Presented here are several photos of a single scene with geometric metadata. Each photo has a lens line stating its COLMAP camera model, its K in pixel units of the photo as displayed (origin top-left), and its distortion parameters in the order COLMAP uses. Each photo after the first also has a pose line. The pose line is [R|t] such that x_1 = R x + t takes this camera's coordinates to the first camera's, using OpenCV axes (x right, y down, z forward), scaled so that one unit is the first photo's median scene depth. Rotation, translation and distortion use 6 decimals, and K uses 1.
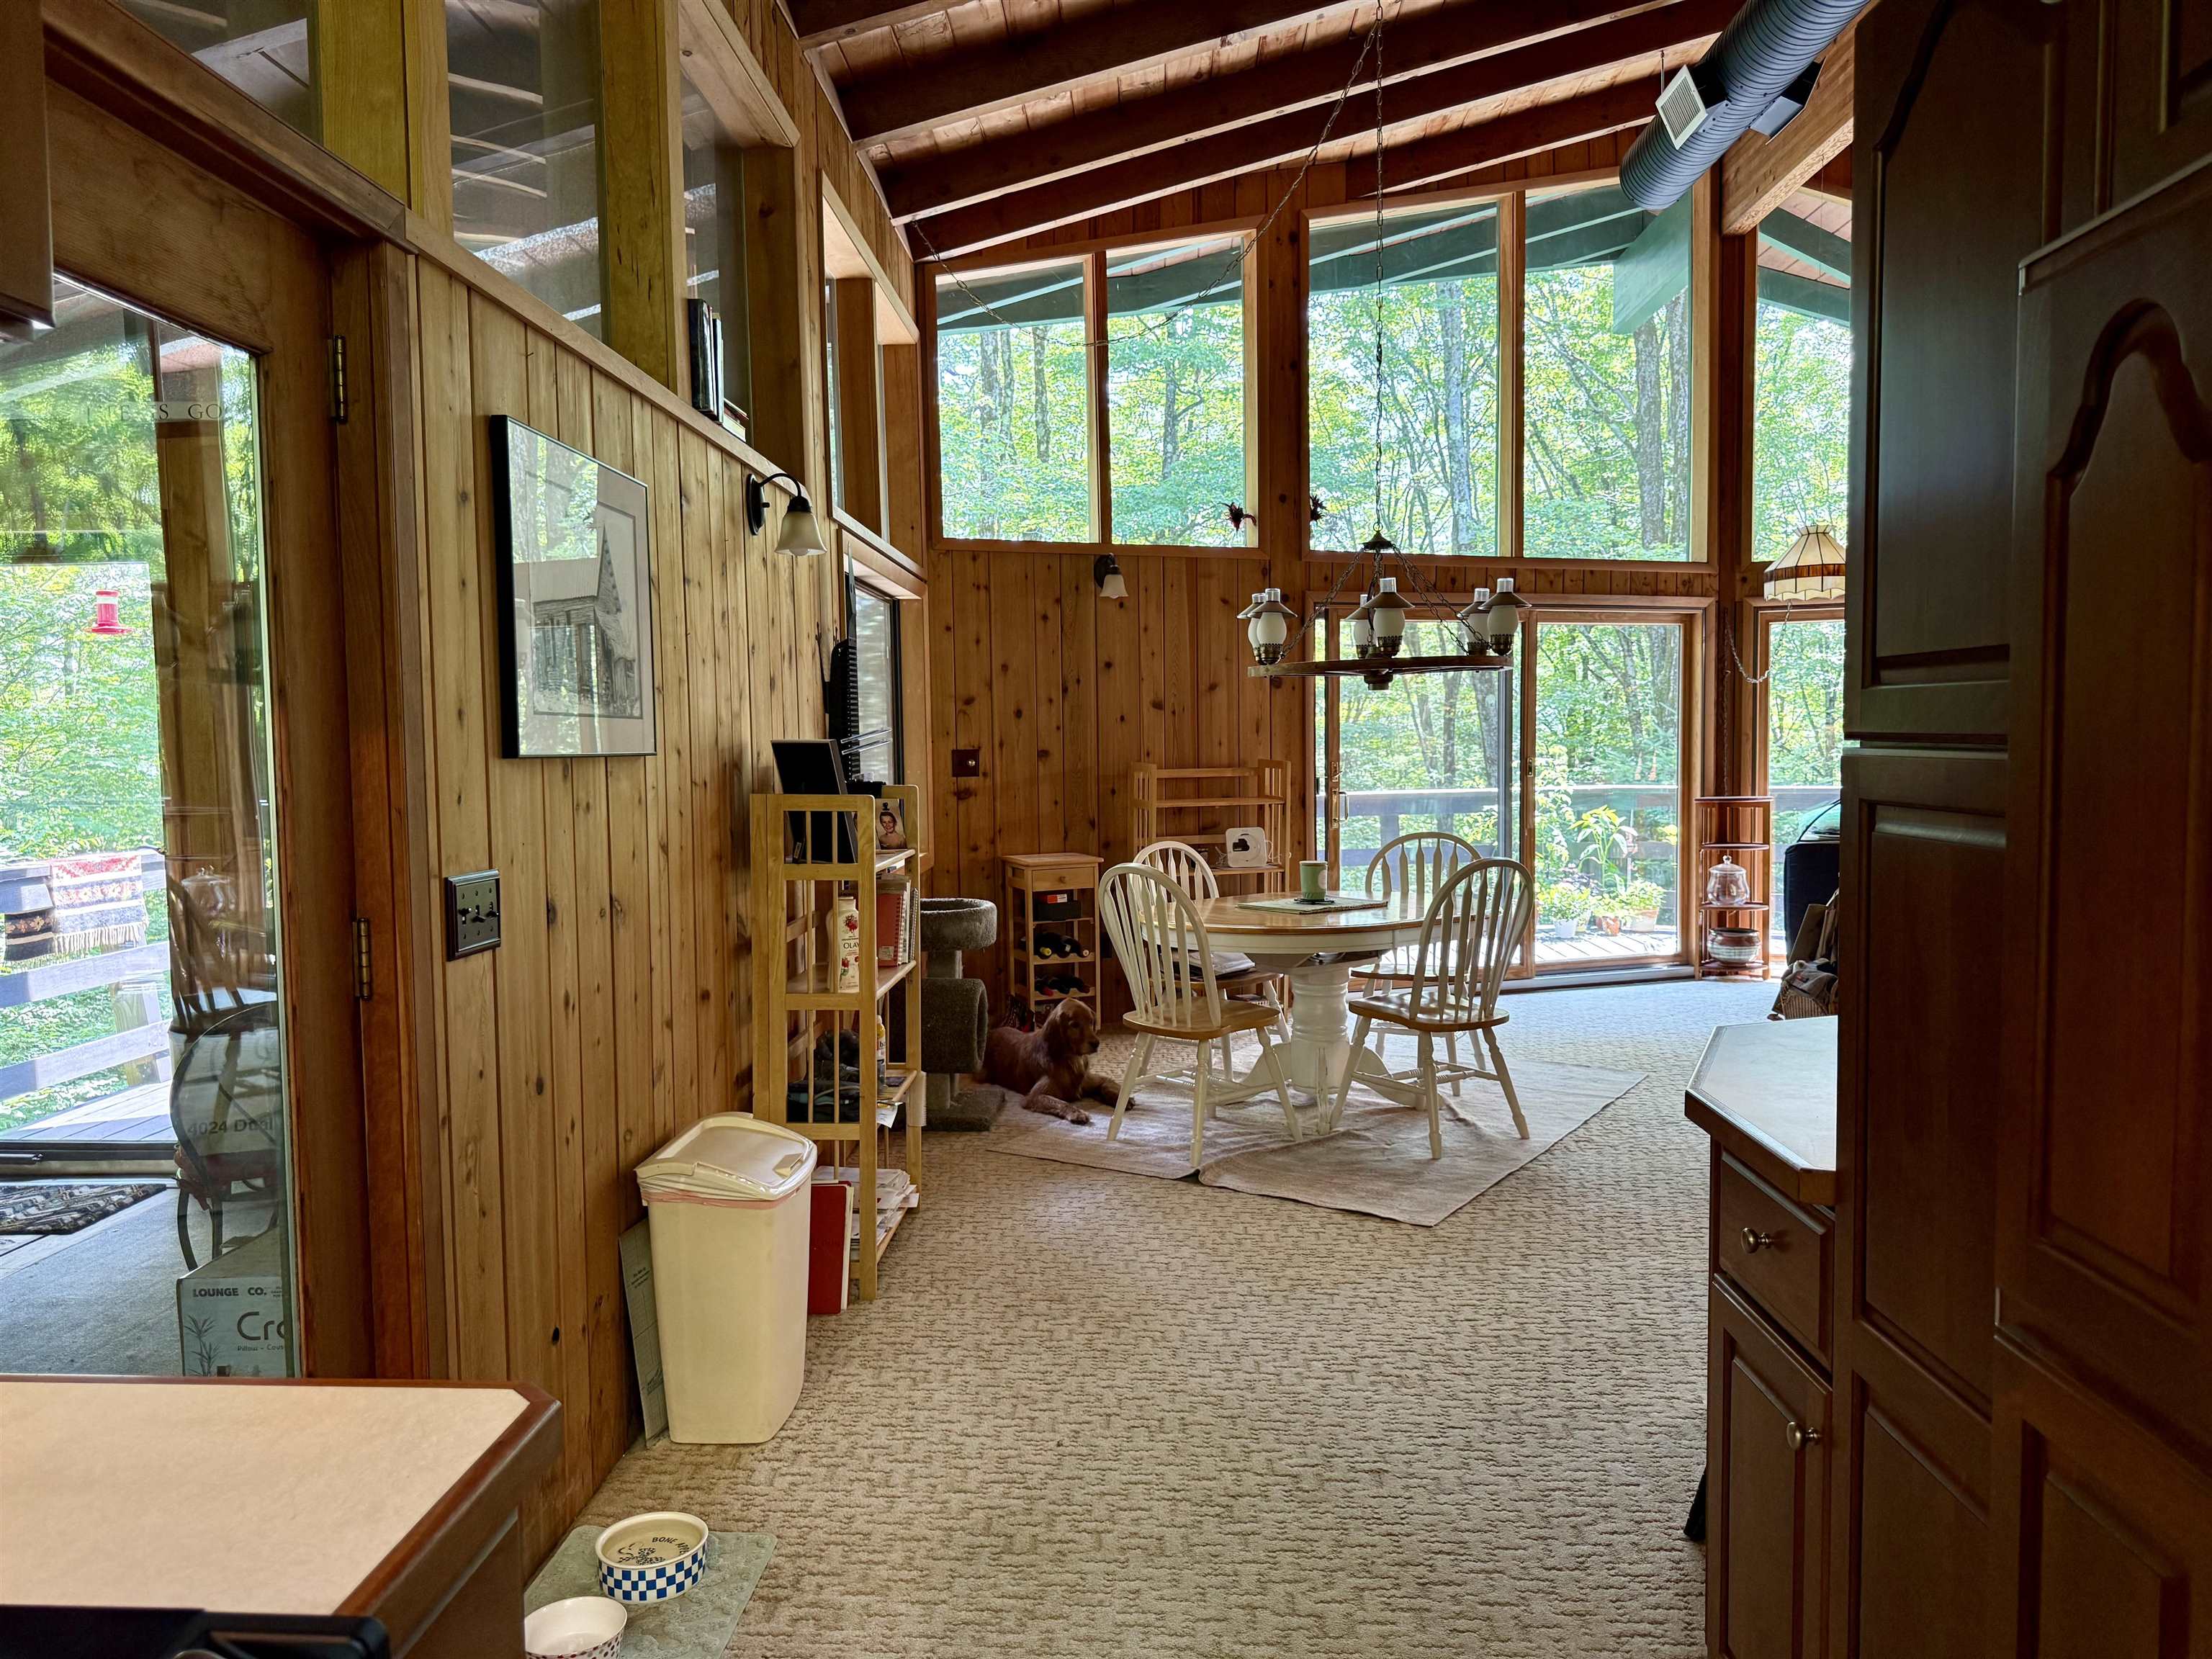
lens RADIAL K [[1568.4, 0, 1112.3], [0, 1568.4, 842.3], [0, 0, 1]] dist [0.070283, -0.095452]
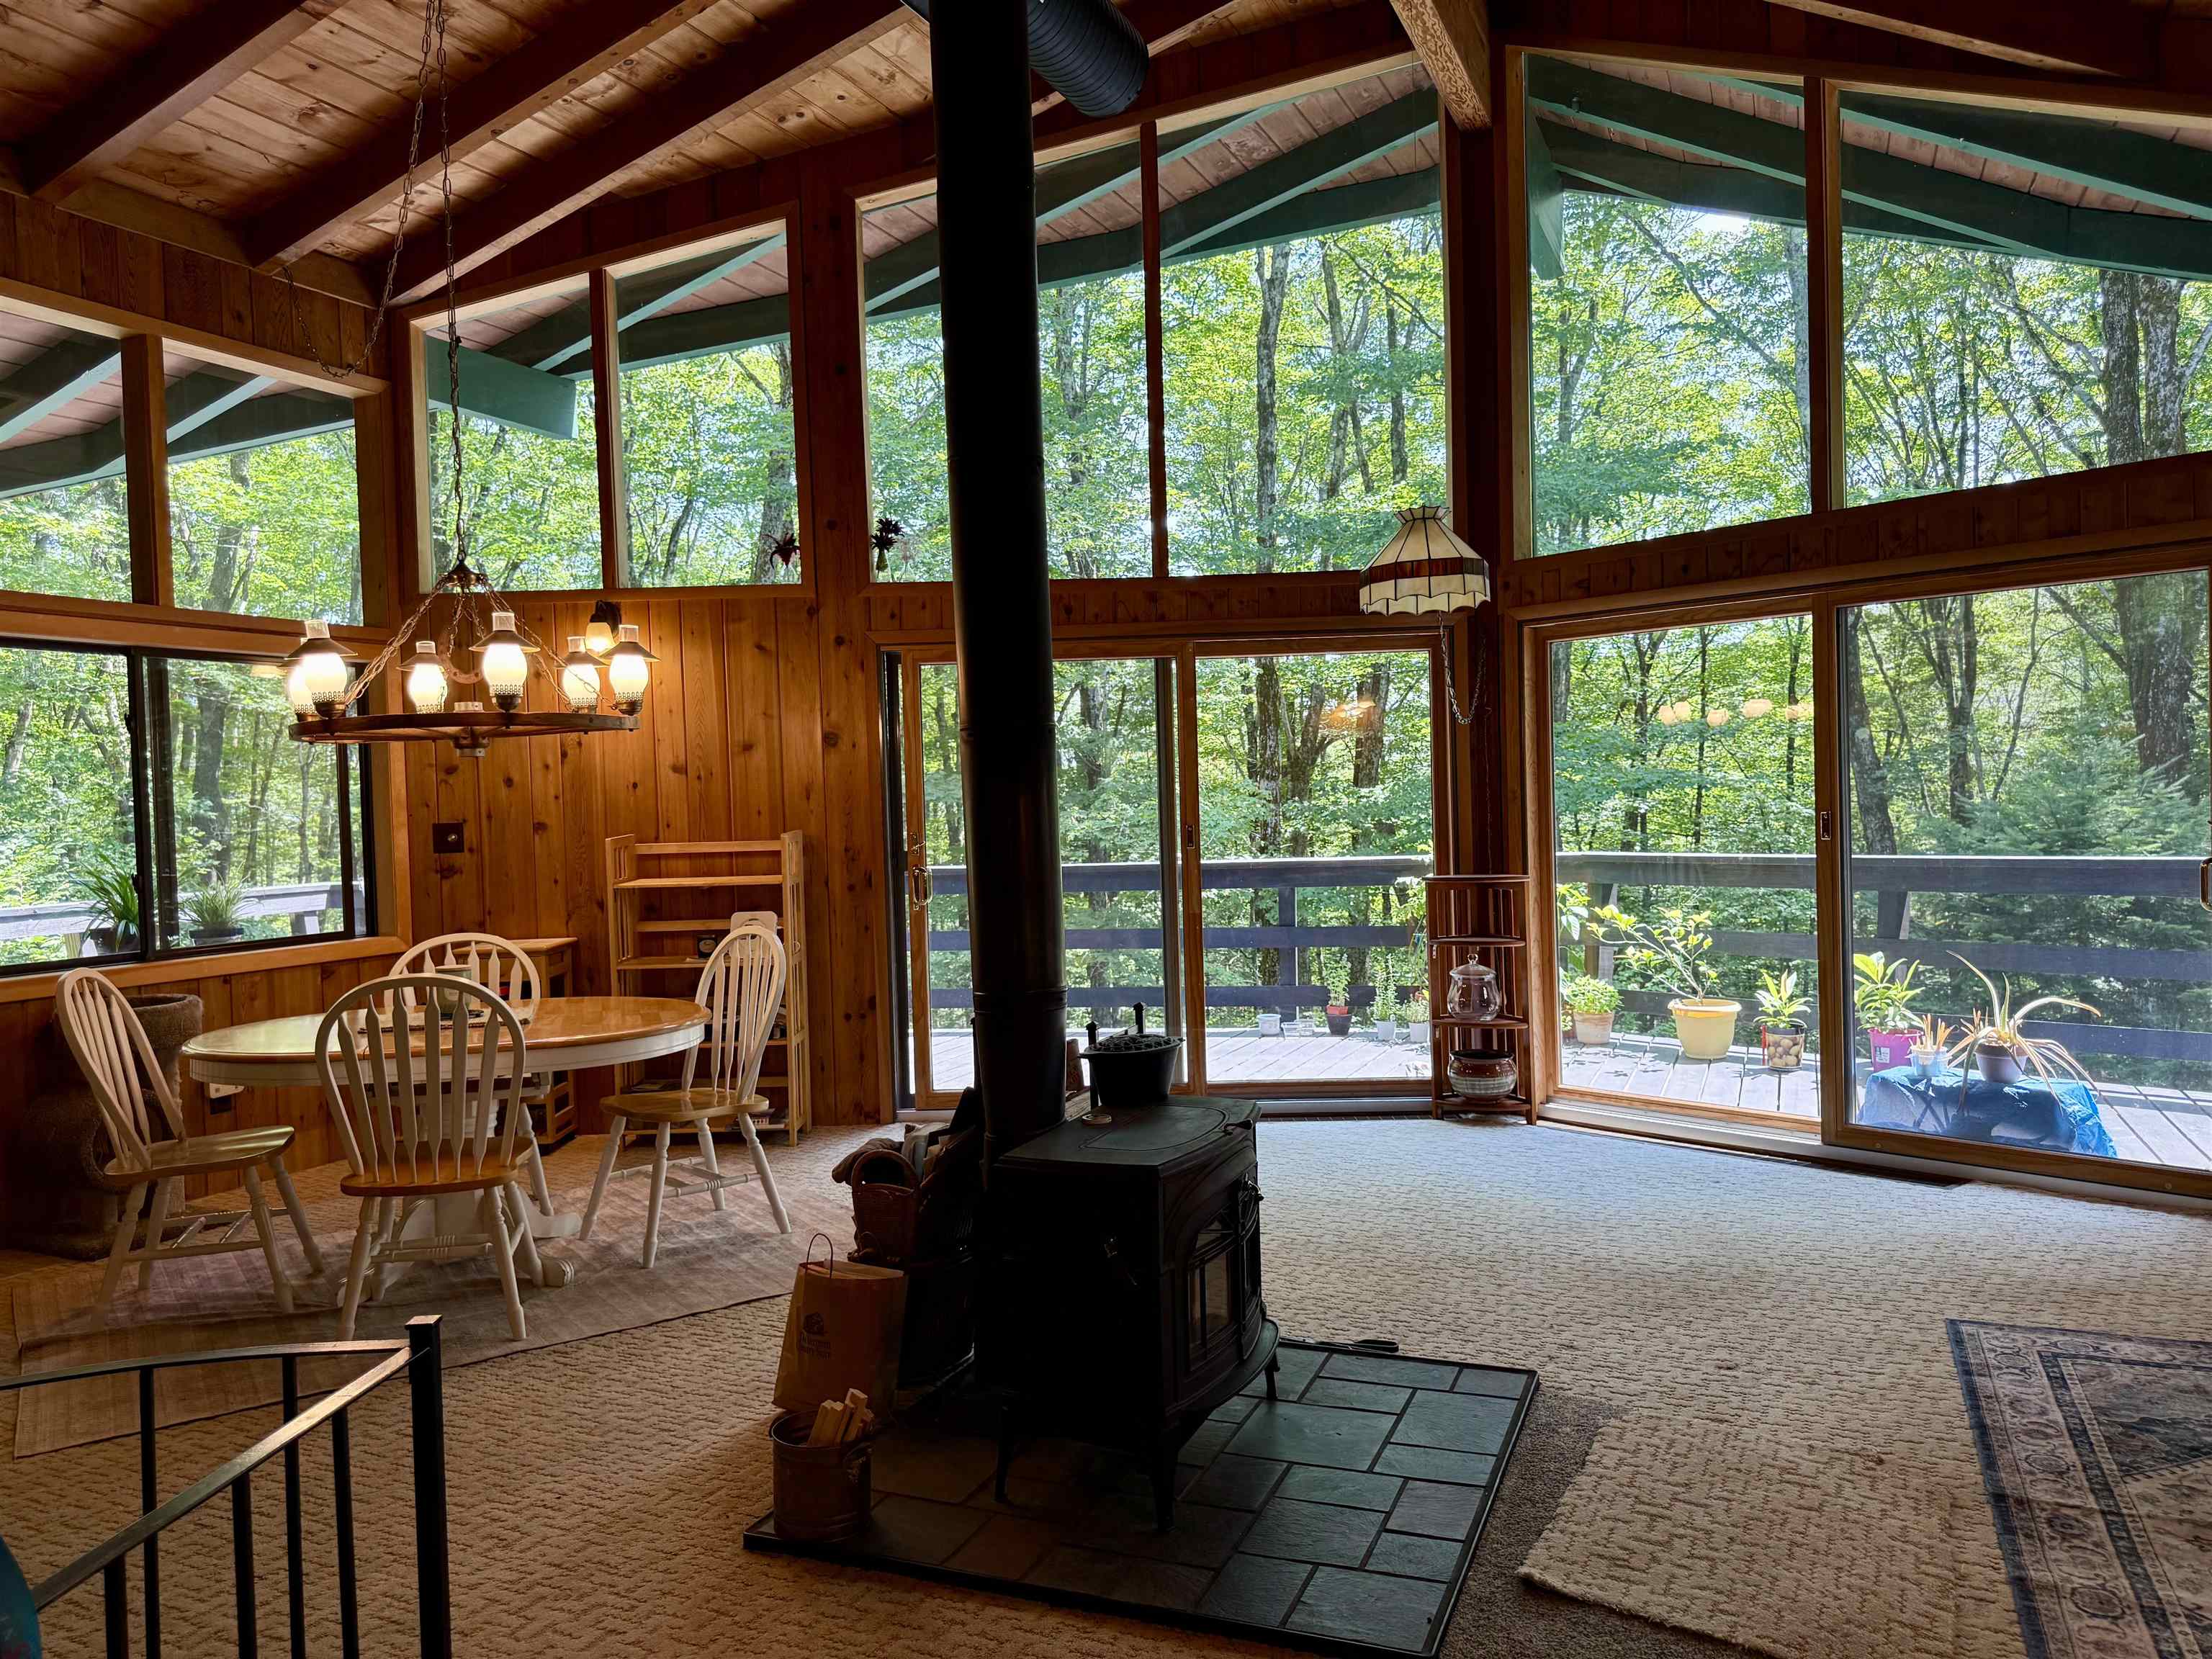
lens RADIAL K [[1568.4, 0, 1081.3], [0, 1568.4, 833.1], [0, 0, 1]] dist [0.070283, -0.095452]
pose [[0.926318, -0.005410, -0.376703, 0.558622], [-0.008485, 0.999344, -0.035216, -0.022541], [0.376646, 0.035818, 0.925665, 0.265526]]
